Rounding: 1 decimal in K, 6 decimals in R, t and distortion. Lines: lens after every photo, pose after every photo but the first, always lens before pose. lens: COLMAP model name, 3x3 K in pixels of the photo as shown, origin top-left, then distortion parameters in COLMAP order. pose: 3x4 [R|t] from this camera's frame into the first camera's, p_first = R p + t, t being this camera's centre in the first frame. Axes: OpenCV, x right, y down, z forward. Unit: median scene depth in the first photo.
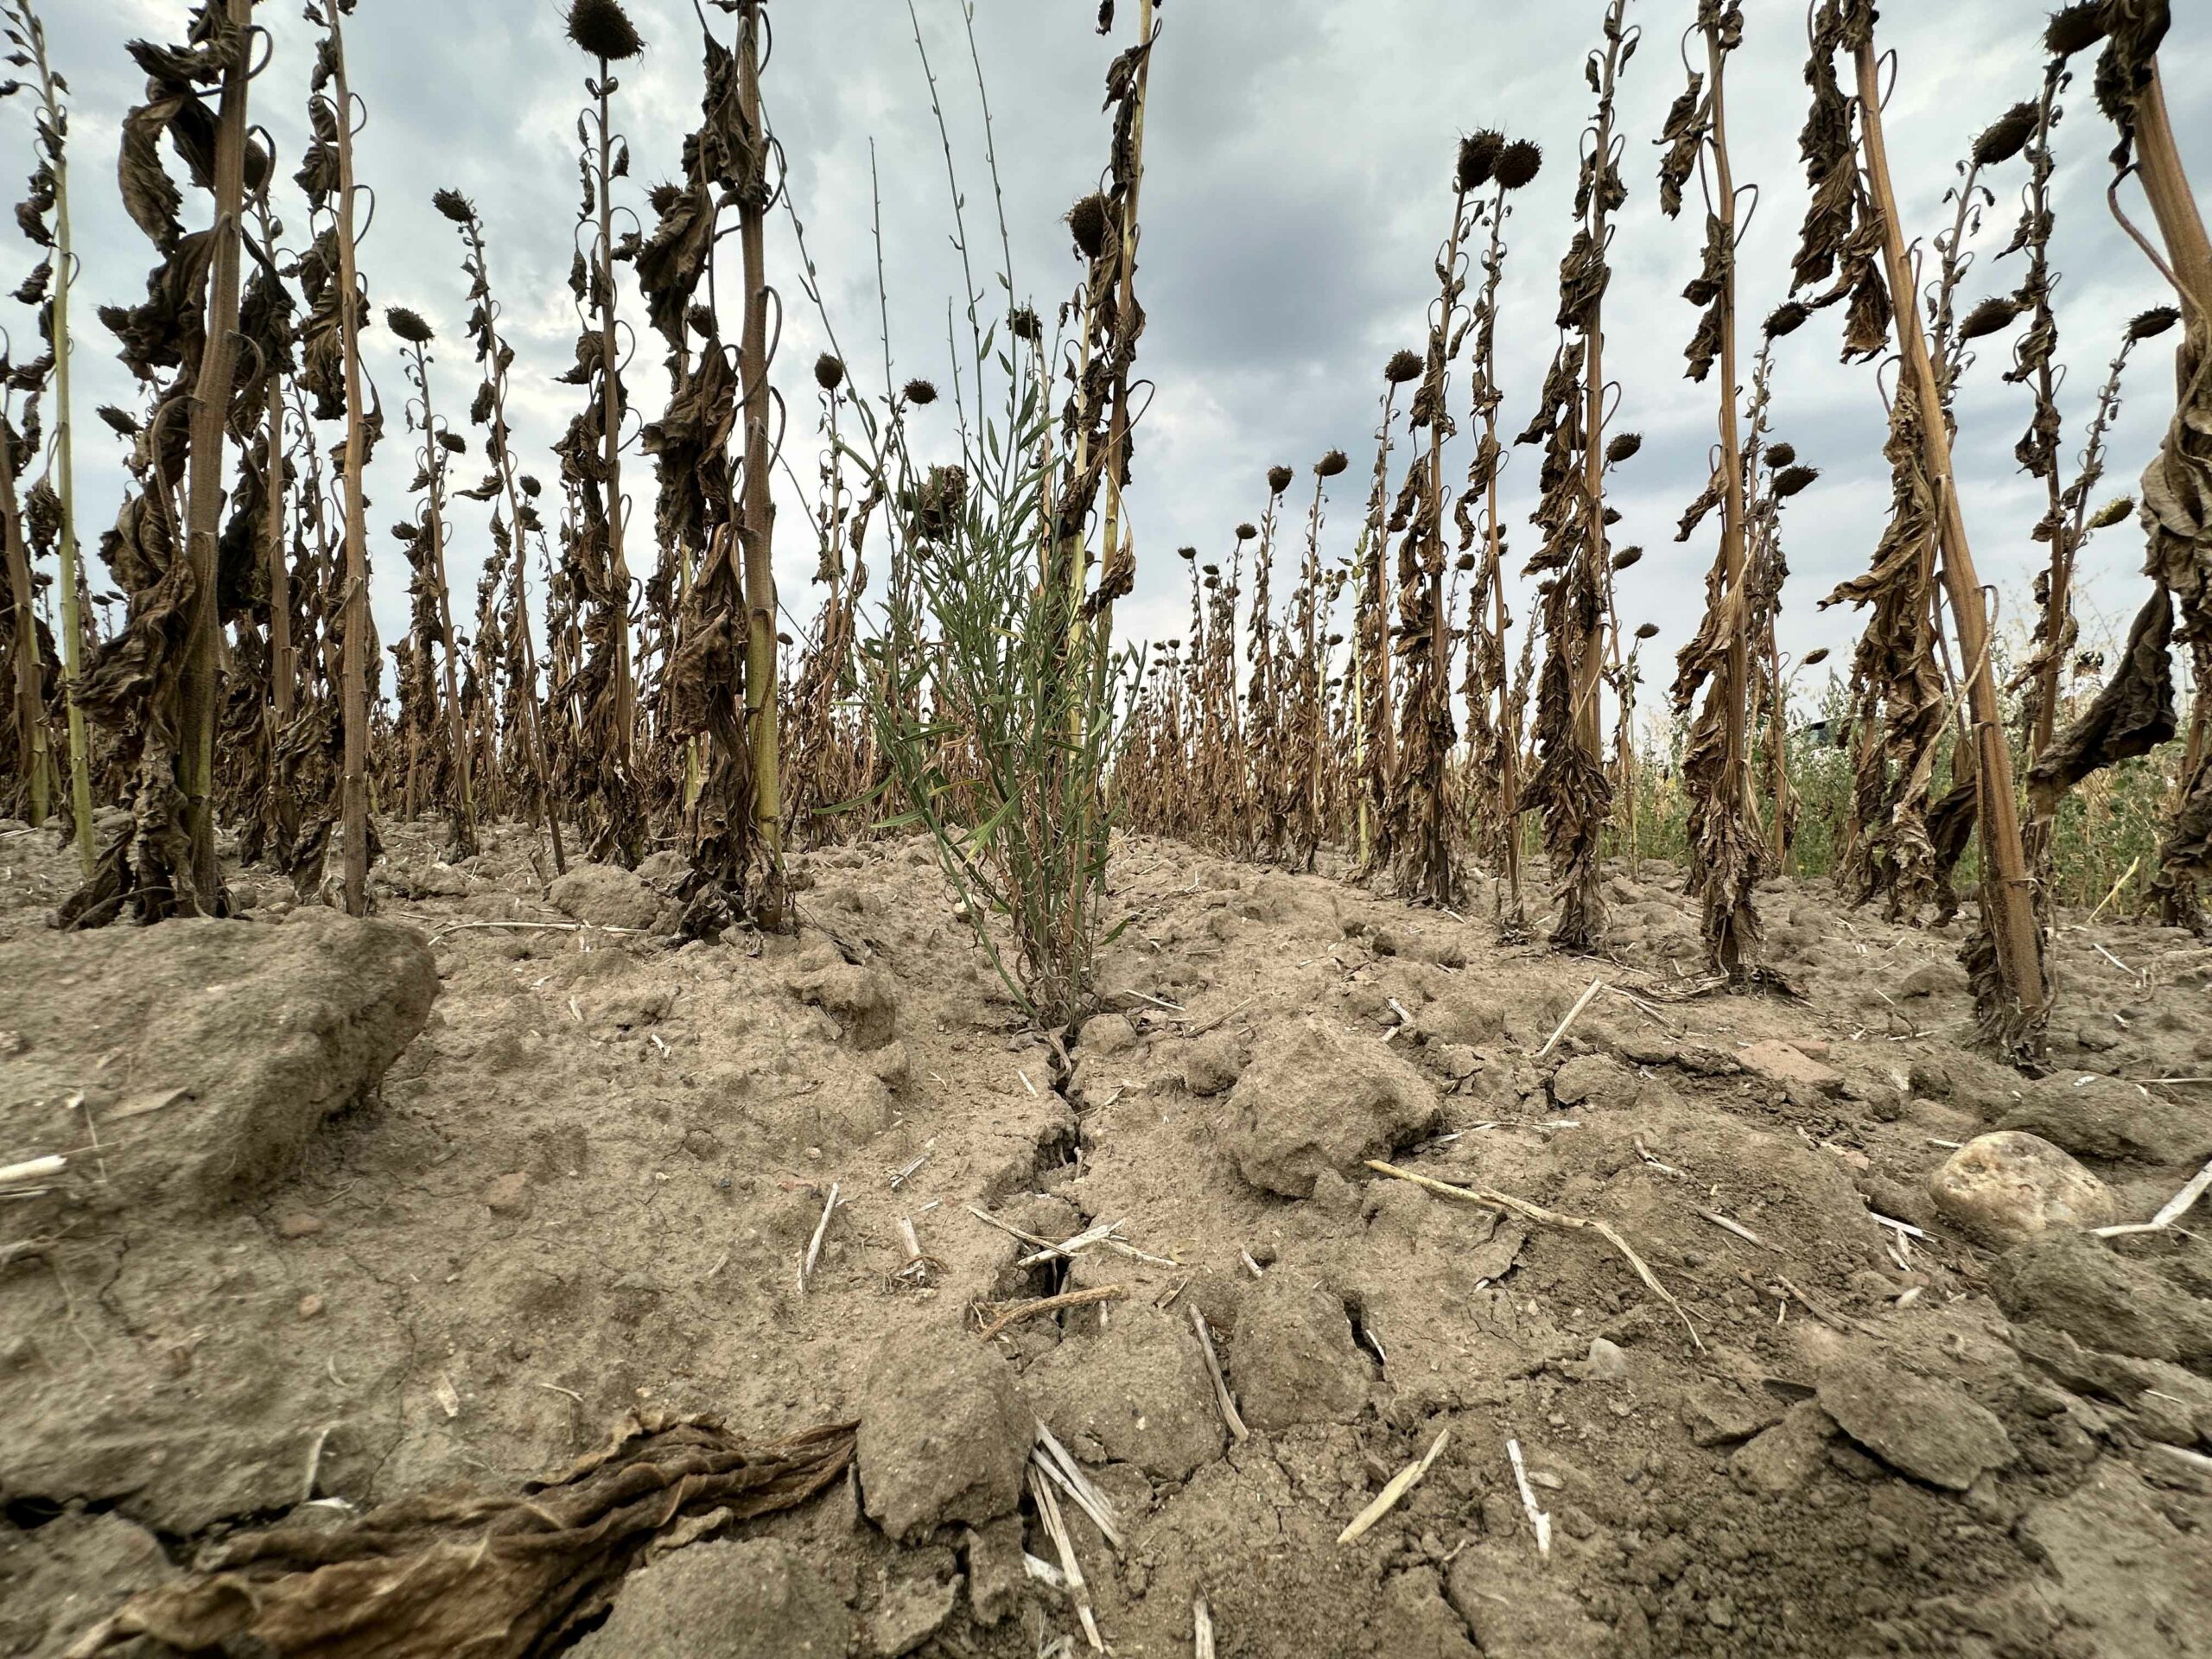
lens RADIAL K [[888.5, 0, 1106.0], [0, 888.5, 829.2], [0, 0, 1]] dist [0.000548, -0.000963]
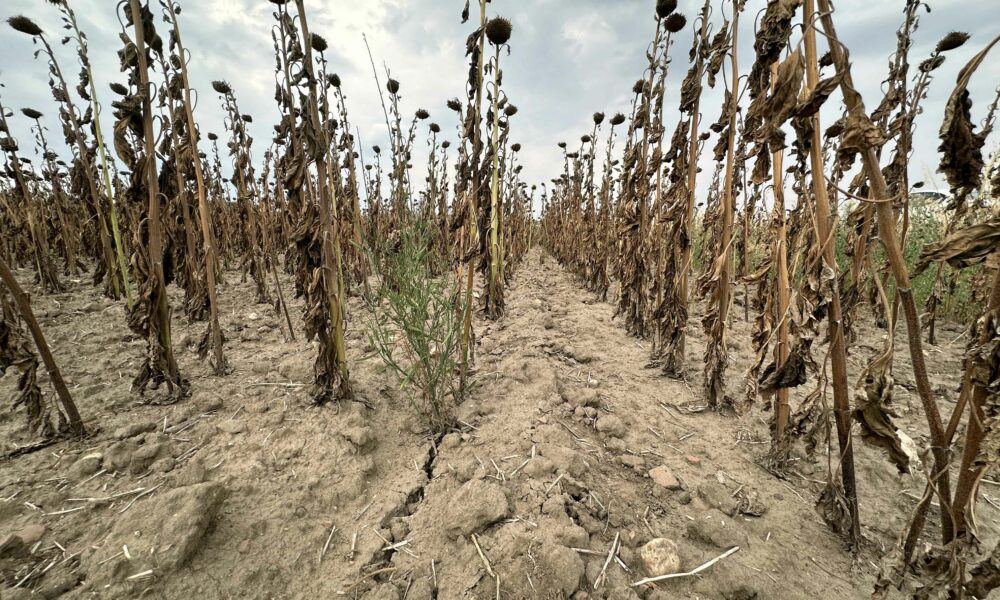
lens RADIAL K [[402.9, 0, 500.8], [0, 402.9, 300.6], [0, 0, 1]] dist [-0.001054, 0.000345]
pose [[0.993564, 0.012979, -0.112525, 0.186912], [0.004106, 0.988634, 0.150286, -0.259570], [0.113196, -0.149780, 0.982218, -0.144454]]
